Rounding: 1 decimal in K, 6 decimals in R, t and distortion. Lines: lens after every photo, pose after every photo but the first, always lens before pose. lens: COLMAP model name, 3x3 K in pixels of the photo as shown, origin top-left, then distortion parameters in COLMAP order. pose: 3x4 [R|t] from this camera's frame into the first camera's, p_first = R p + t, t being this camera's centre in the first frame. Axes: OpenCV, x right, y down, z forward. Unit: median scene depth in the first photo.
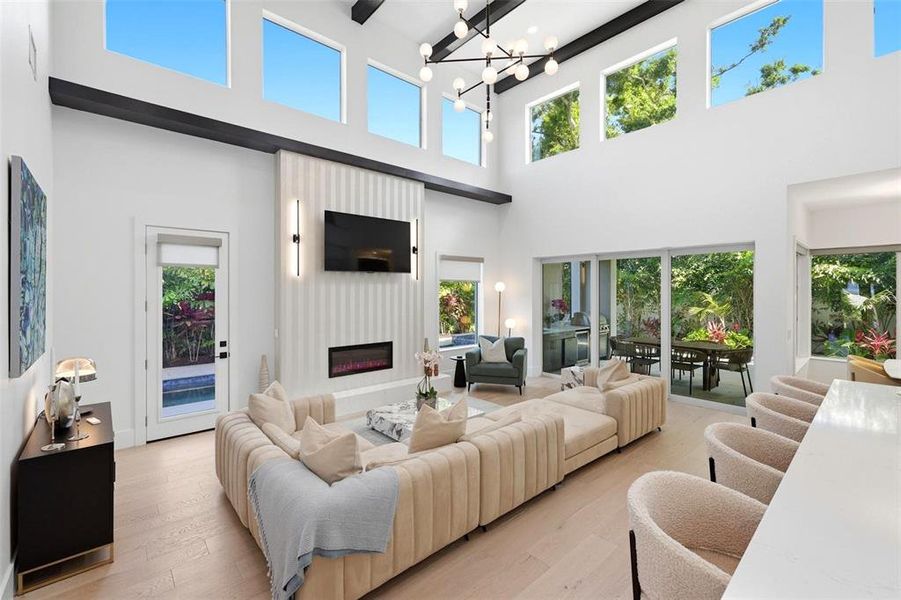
lens RADIAL K [[380.5, 0, 452.0], [0, 380.5, 299.1], [0, 0, 1]] dist [-0.014061, -0.000188]
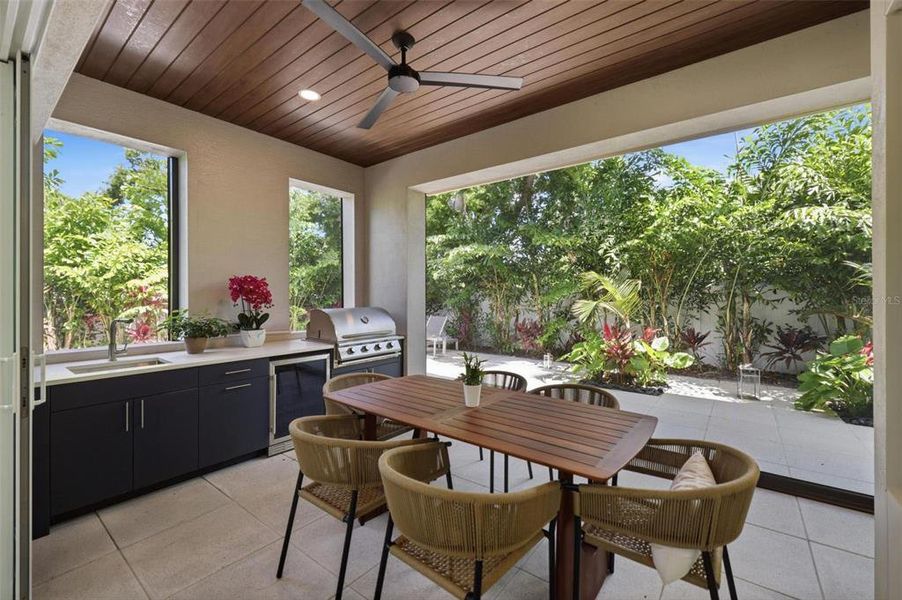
lens RADIAL K [[380.9, 0, 451.4], [0, 380.9, 297.3], [0, 0, 1]] dist [-0.014061, -0.000188]
pose [[0.985299, -0.001796, 0.170827, 0.478546], [0.003832, 0.999926, -0.011589, 0.032758], [-0.170793, 0.012073, 0.985233, 0.644316]]
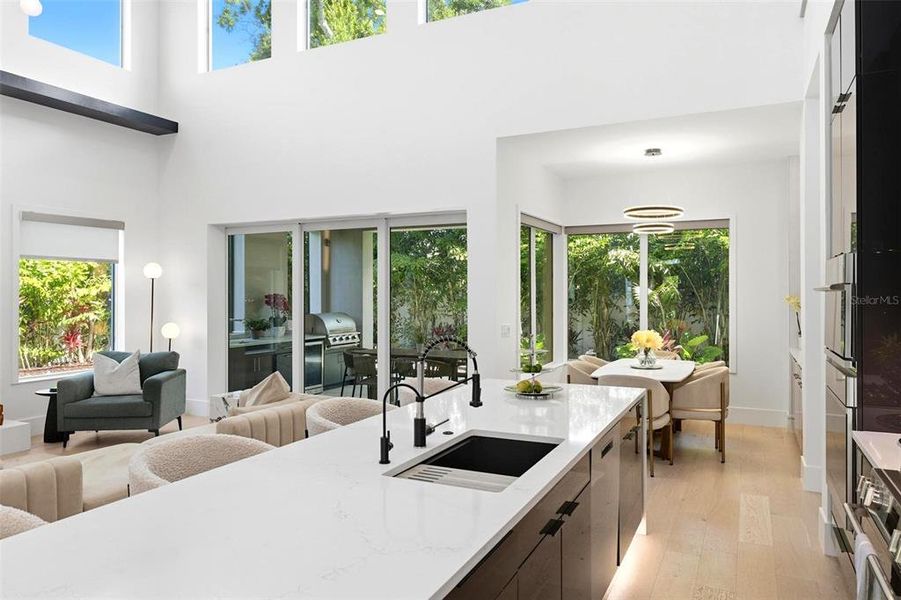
lens RADIAL K [[594.3, 0, 446.8], [0, 594.3, 297.6], [0, 0, 1]] dist [-0.008828, 0.000139]
pose [[0.932000, -0.002476, 0.362450, 0.219356], [0.006563, 0.999928, -0.010045, 0.023071], [-0.362399, 0.011741, 0.931949, -0.044644]]
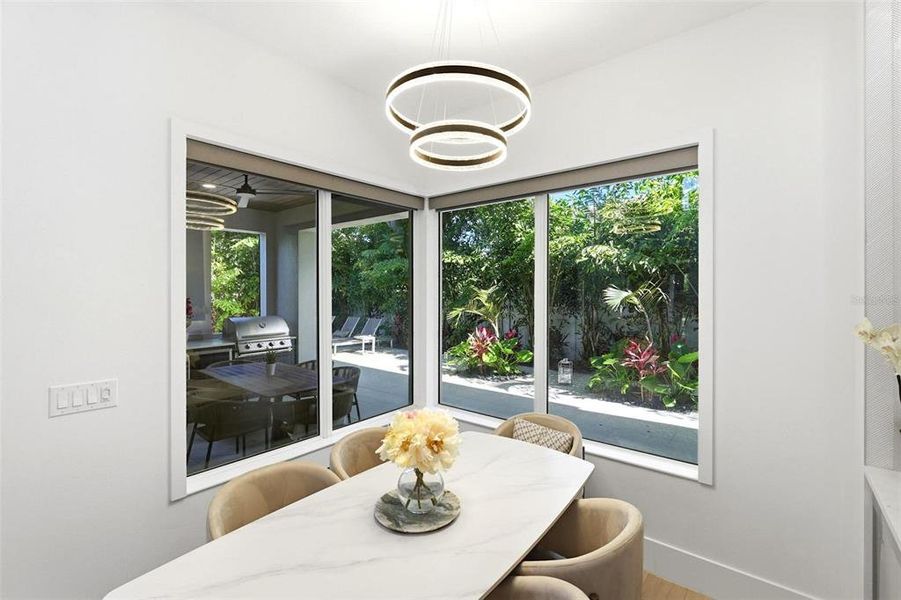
lens RADIAL K [[398.8, 0, 448.4], [0, 398.8, 293.6], [0, 0, 1]] dist [-0.011733, -0.000719]
pose [[0.989399, -0.001152, 0.145218, 0.692513], [0.002923, 0.999924, -0.011982, 0.005724], [-0.145193, 0.012279, 0.989327, 0.355421]]
